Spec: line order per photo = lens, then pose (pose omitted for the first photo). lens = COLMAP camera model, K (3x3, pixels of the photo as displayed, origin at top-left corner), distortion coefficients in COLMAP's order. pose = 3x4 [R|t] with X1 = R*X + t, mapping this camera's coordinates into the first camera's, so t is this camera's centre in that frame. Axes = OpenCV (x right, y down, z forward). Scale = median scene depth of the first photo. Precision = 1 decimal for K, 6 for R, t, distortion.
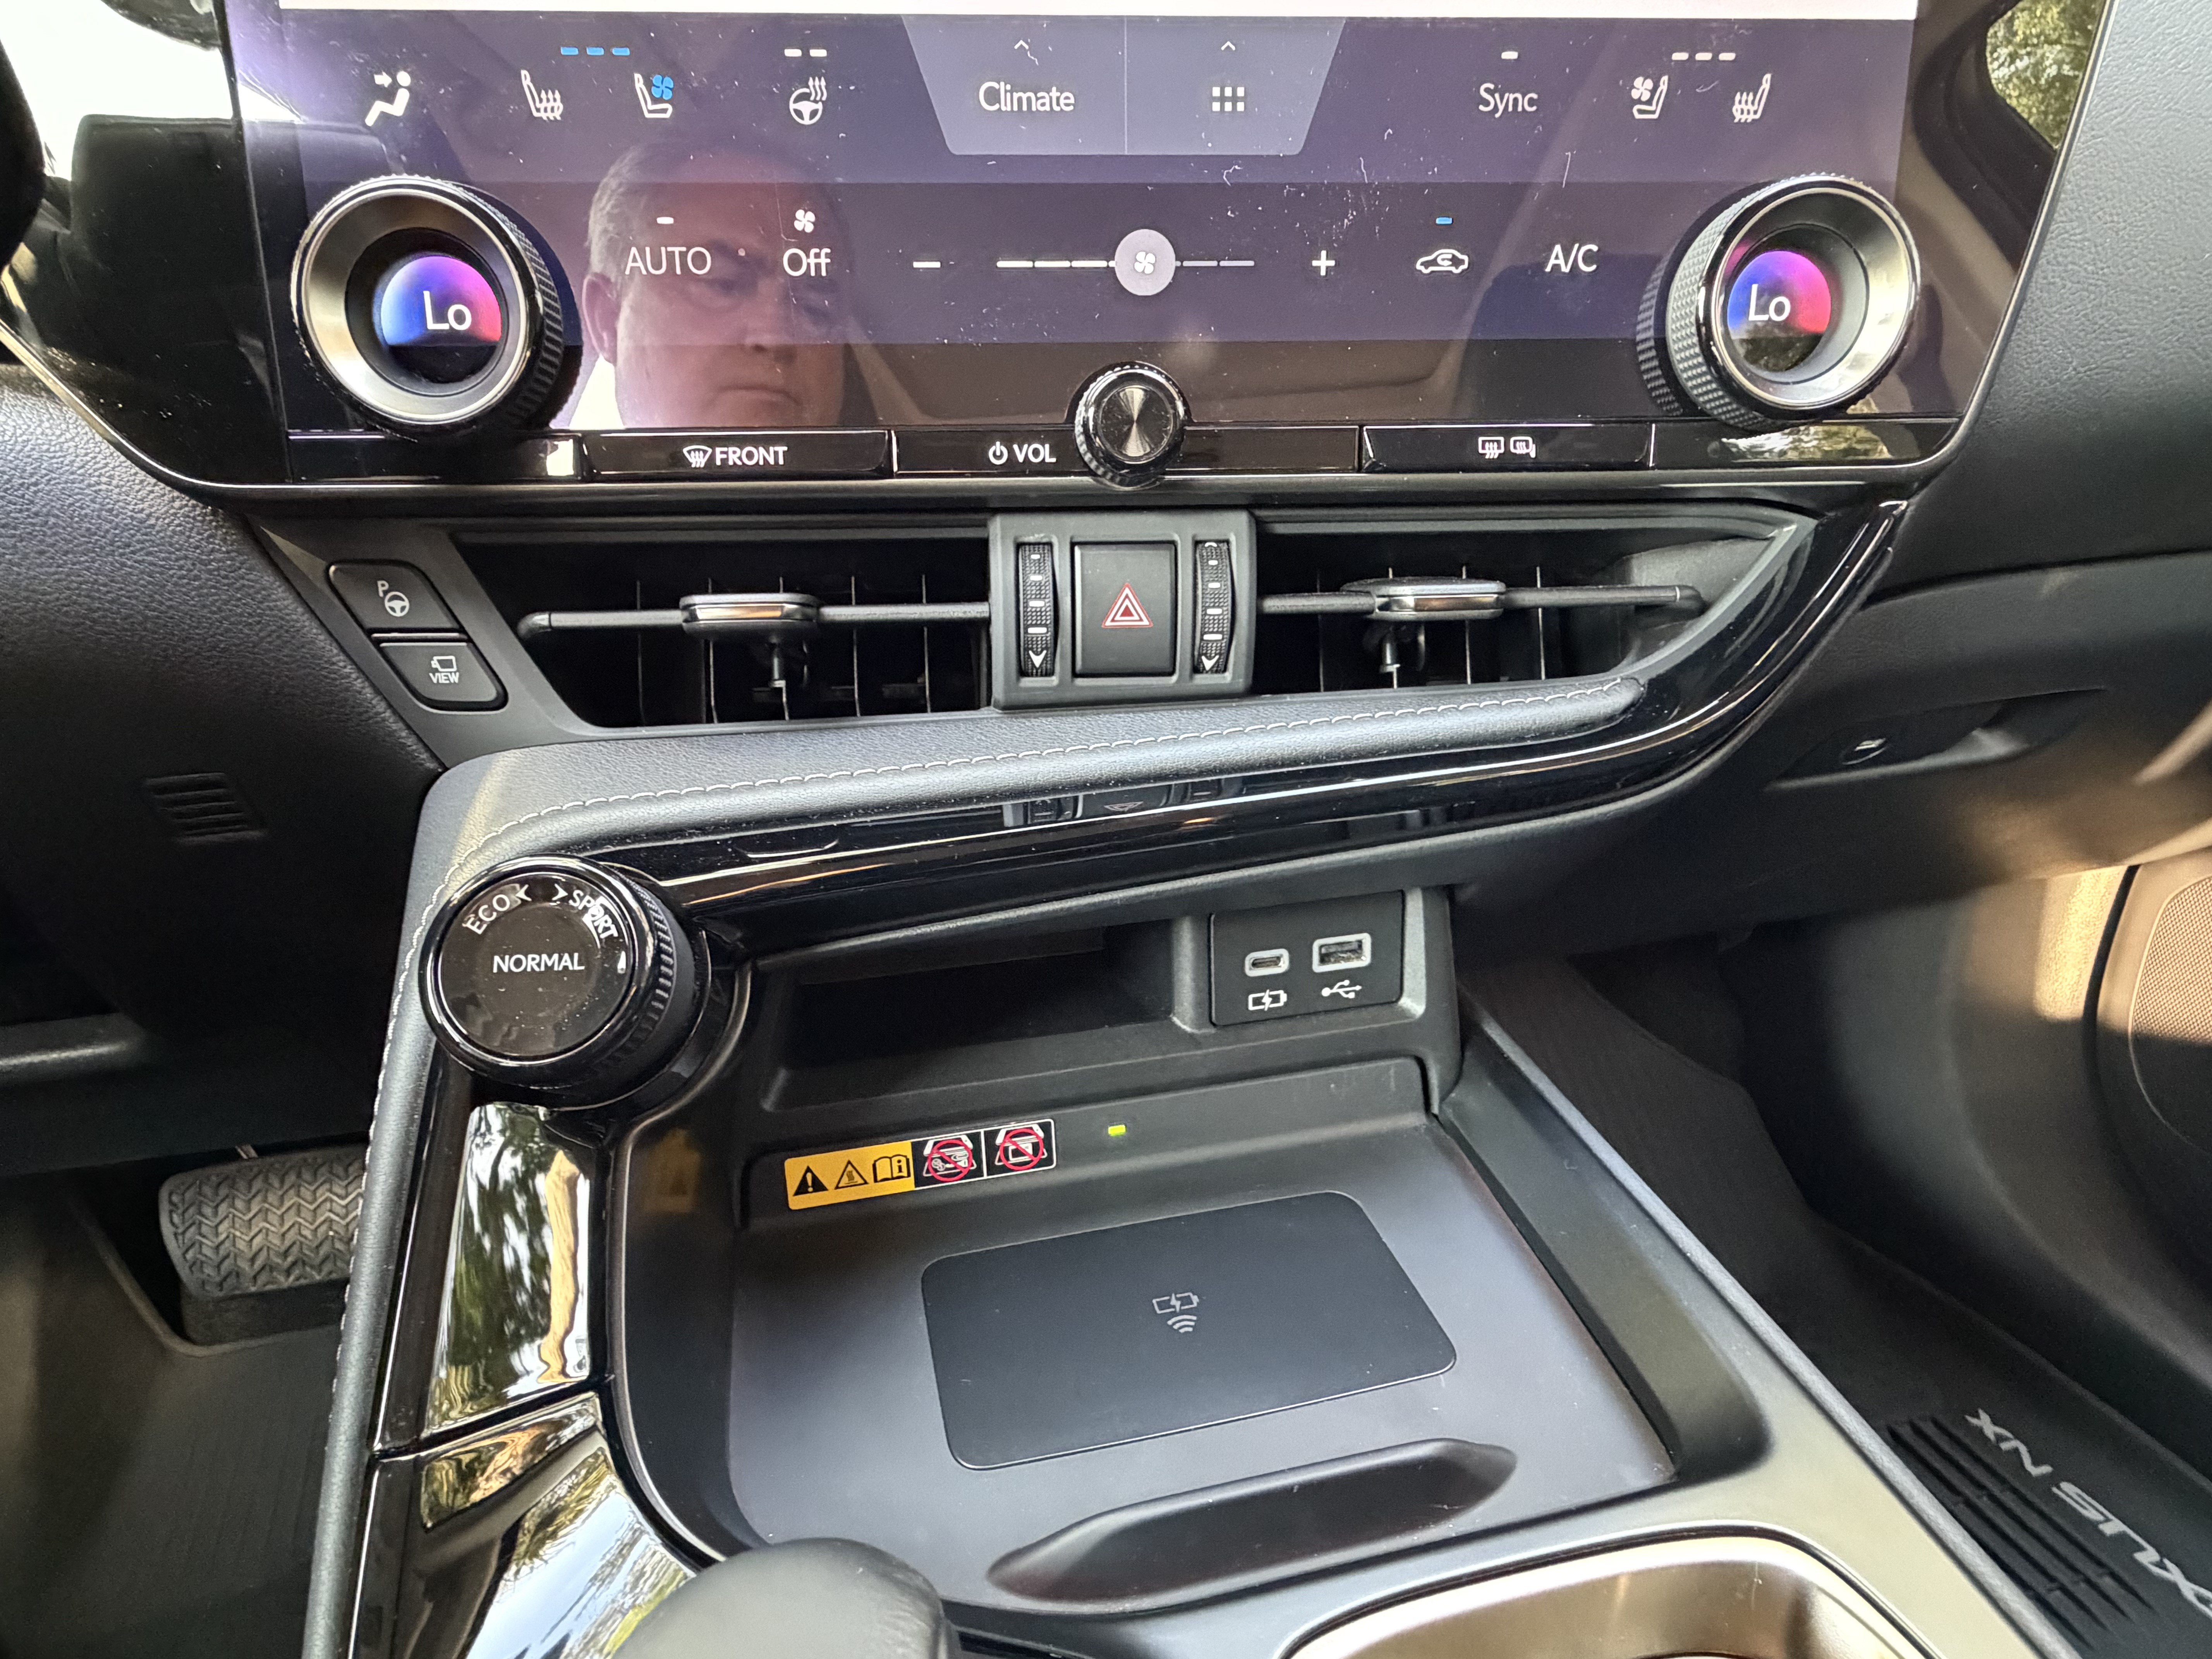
lens RADIAL K [[1175.4, 0, 1060.6], [0, 1175.4, 842.0], [0, 0, 1]] dist [-0.002805, 0.001058]
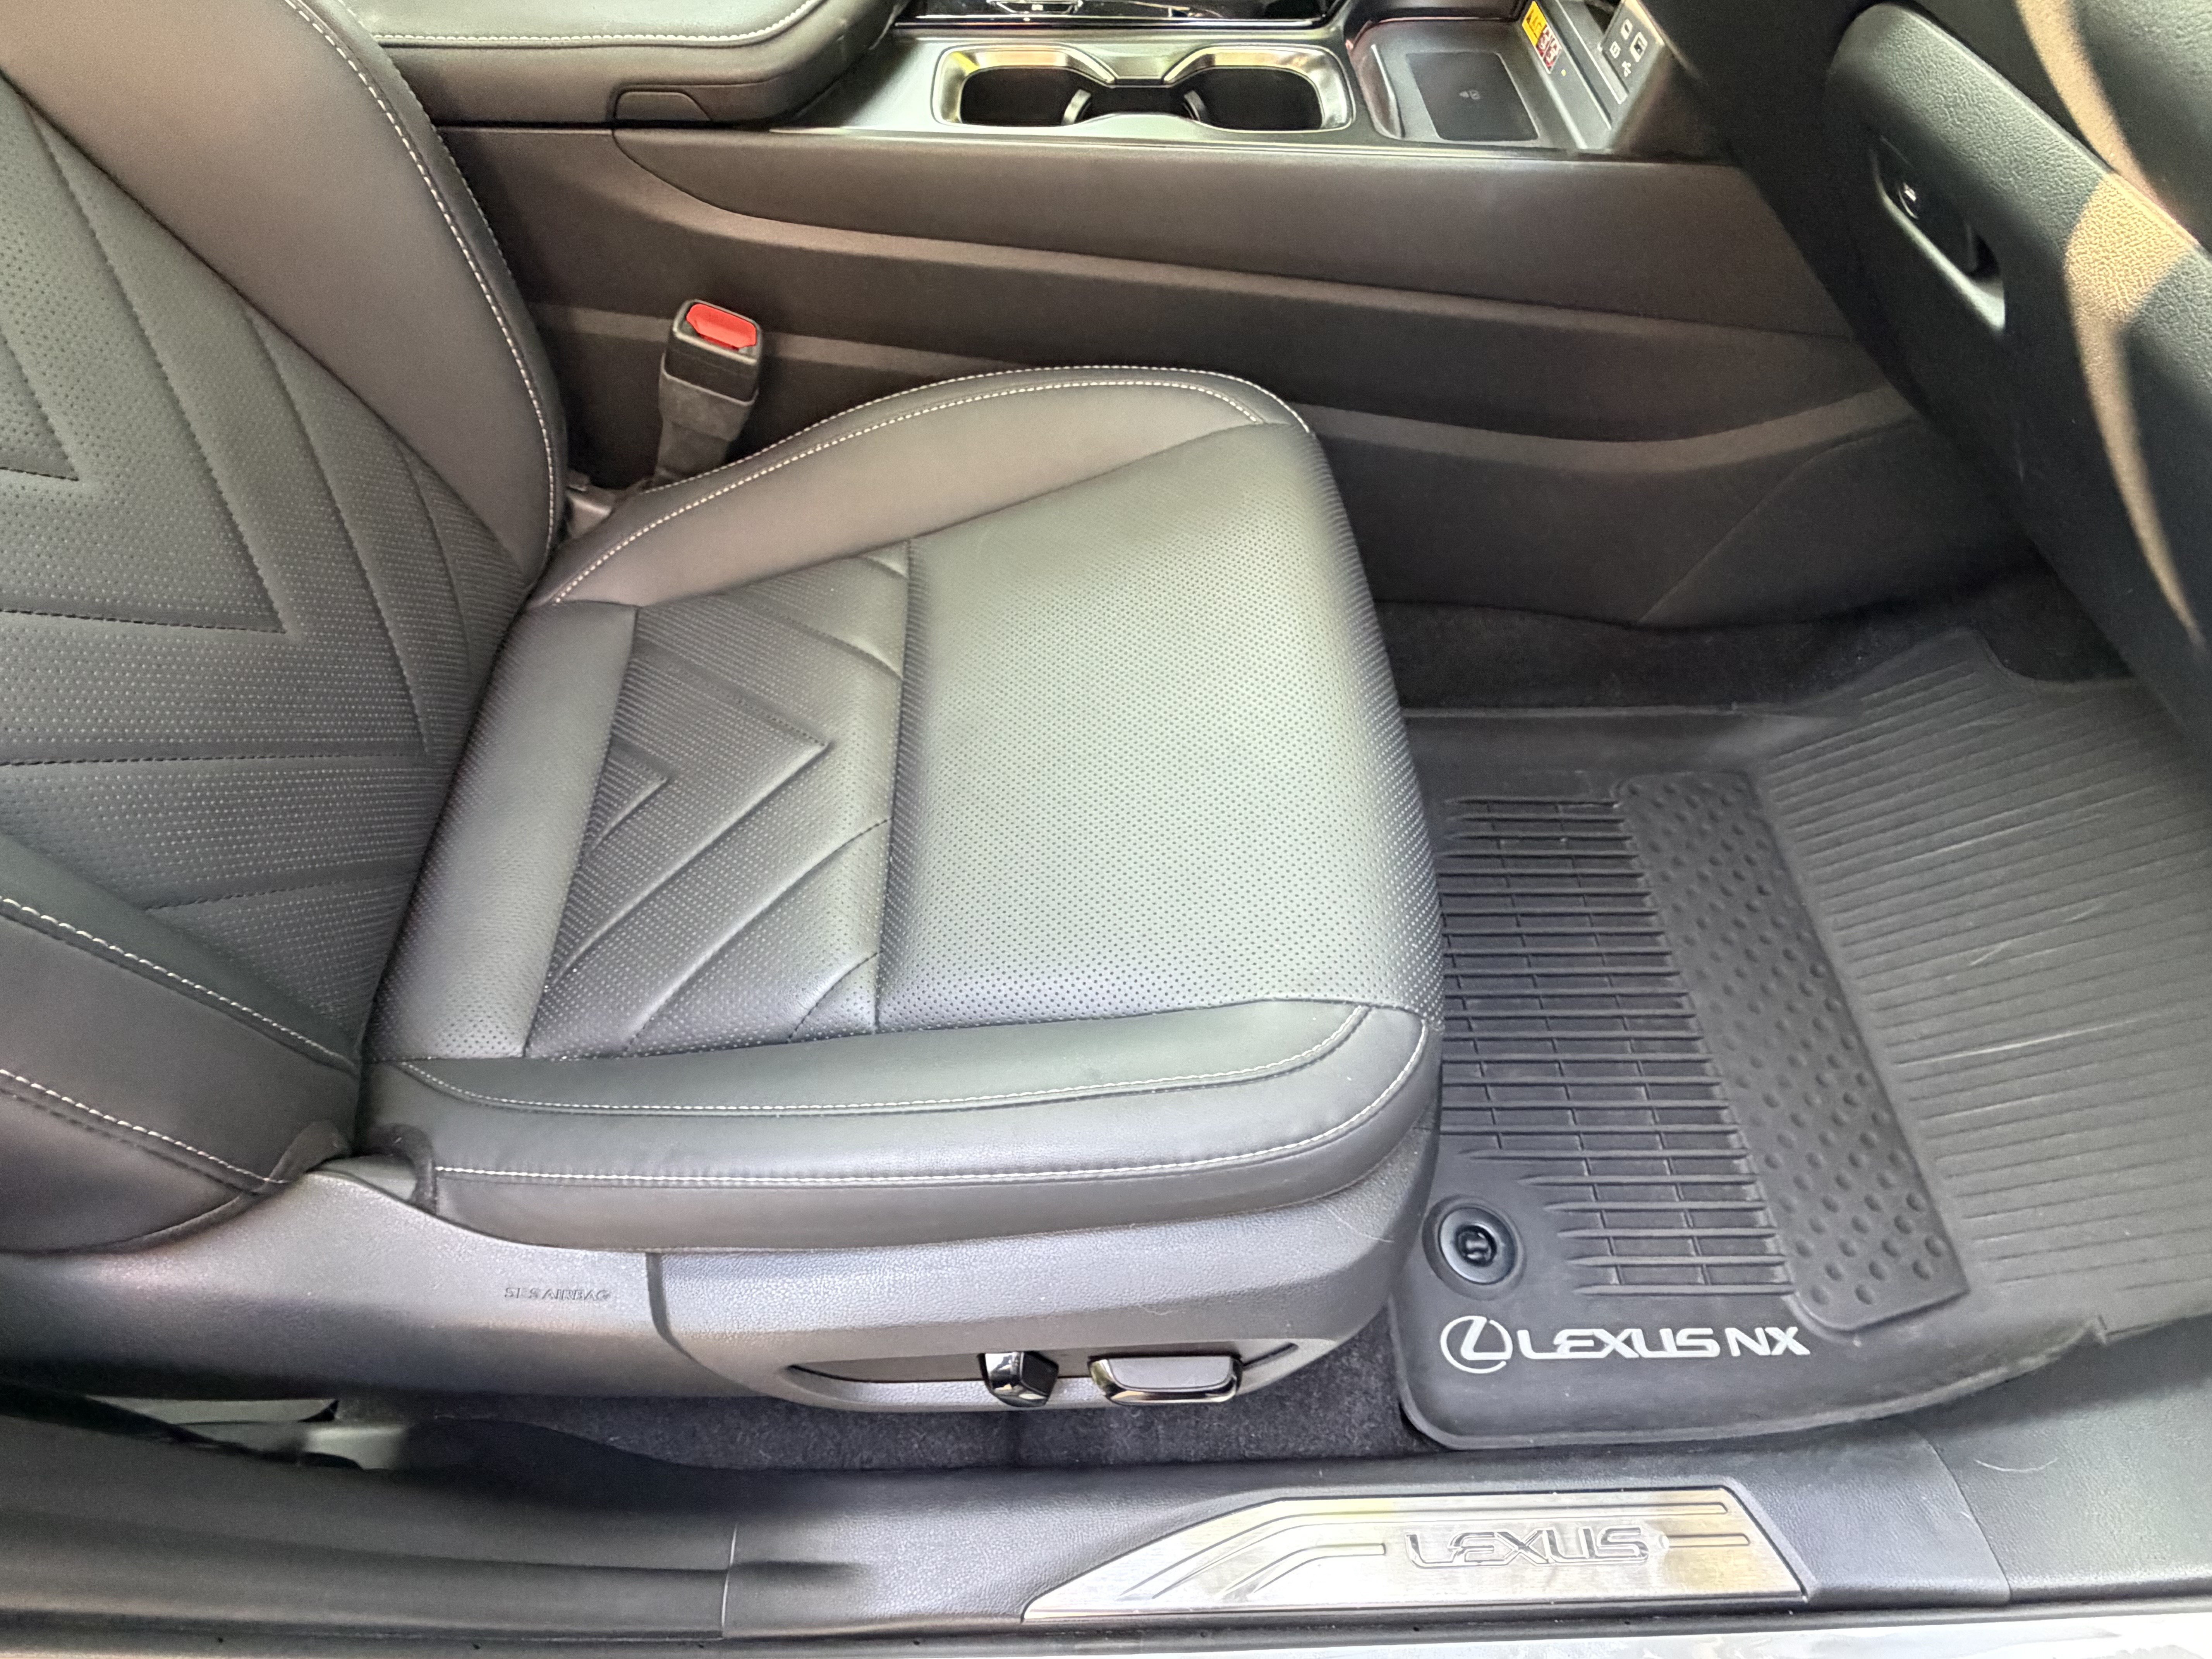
lens RADIAL K [[1175.4, 0, 1077.9], [0, 1175.4, 815.9], [0, 0, 1]] dist [-0.002805, 0.001058]
pose [[-0.206349, 0.805594, -0.555372, 3.413723], [-0.403508, 0.447018, 0.798346, -0.691606], [0.891404, 0.388835, 0.232822, 0.283612]]
